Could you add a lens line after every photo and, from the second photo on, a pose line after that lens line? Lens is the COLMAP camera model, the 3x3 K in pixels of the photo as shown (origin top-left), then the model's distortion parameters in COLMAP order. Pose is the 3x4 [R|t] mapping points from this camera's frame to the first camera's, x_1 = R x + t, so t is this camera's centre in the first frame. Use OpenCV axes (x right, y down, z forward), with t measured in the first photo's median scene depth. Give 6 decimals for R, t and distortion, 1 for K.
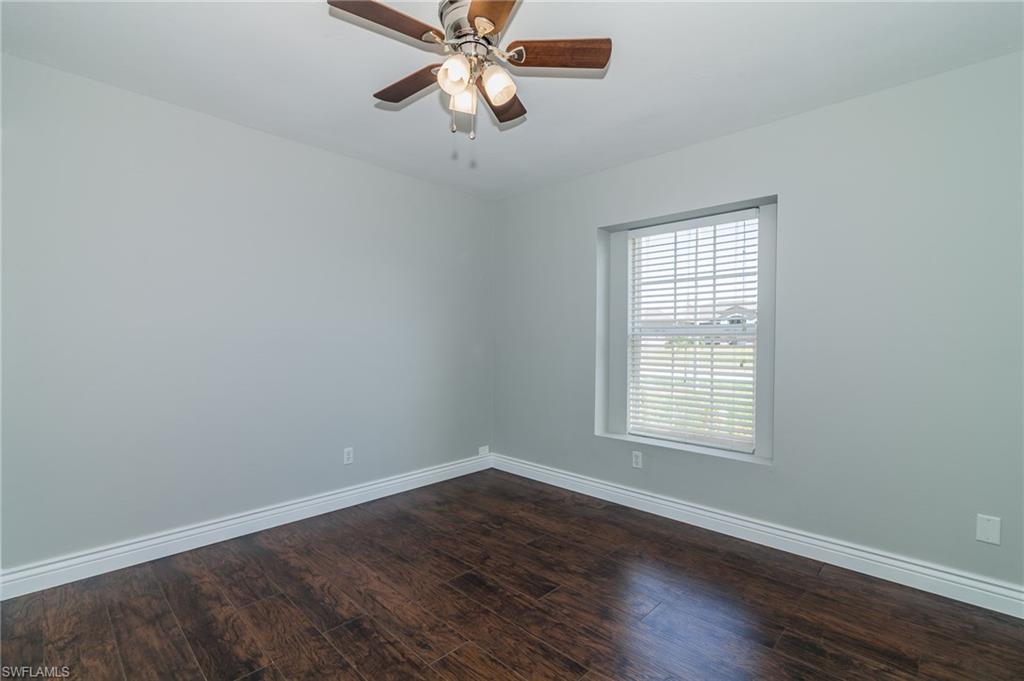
lens RADIAL K [[481.3, 0, 515.2], [0, 481.3, 336.9], [0, 0, 1]] dist [-0.003284, -0.000372]
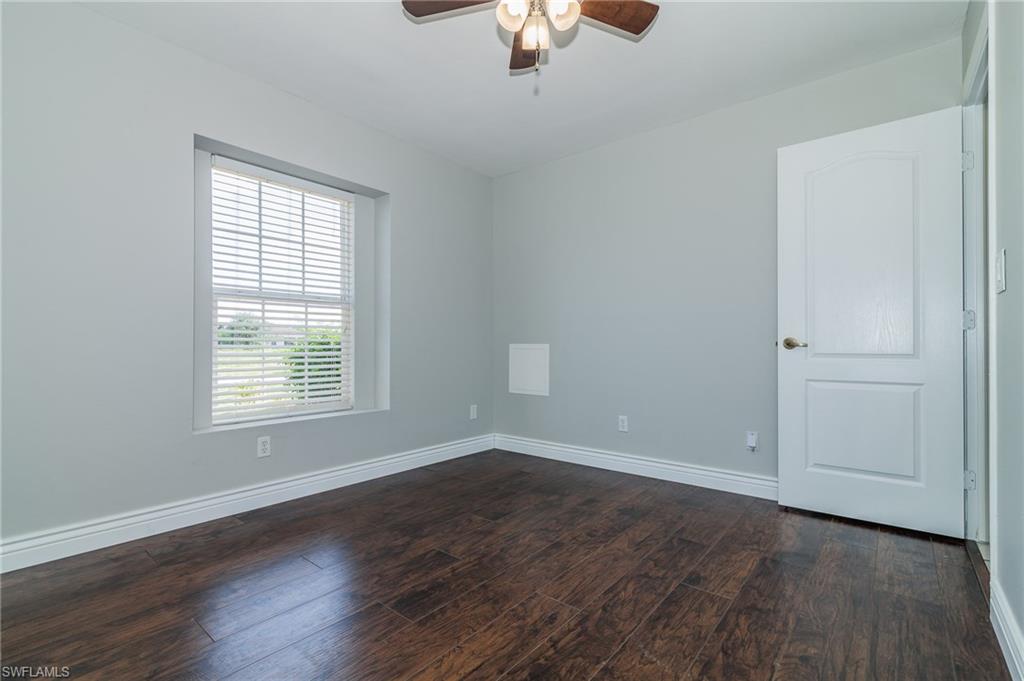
lens RADIAL K [[481.3, 0, 516.3], [0, 481.3, 340.1], [0, 0, 1]] dist [-0.003284, -0.000372]
pose [[-0.122596, 0.012866, 0.992373, -0.827799], [0.000557, 0.999917, -0.012895, 0.117458], [-0.992457, -0.001028, -0.122593, 0.920855]]
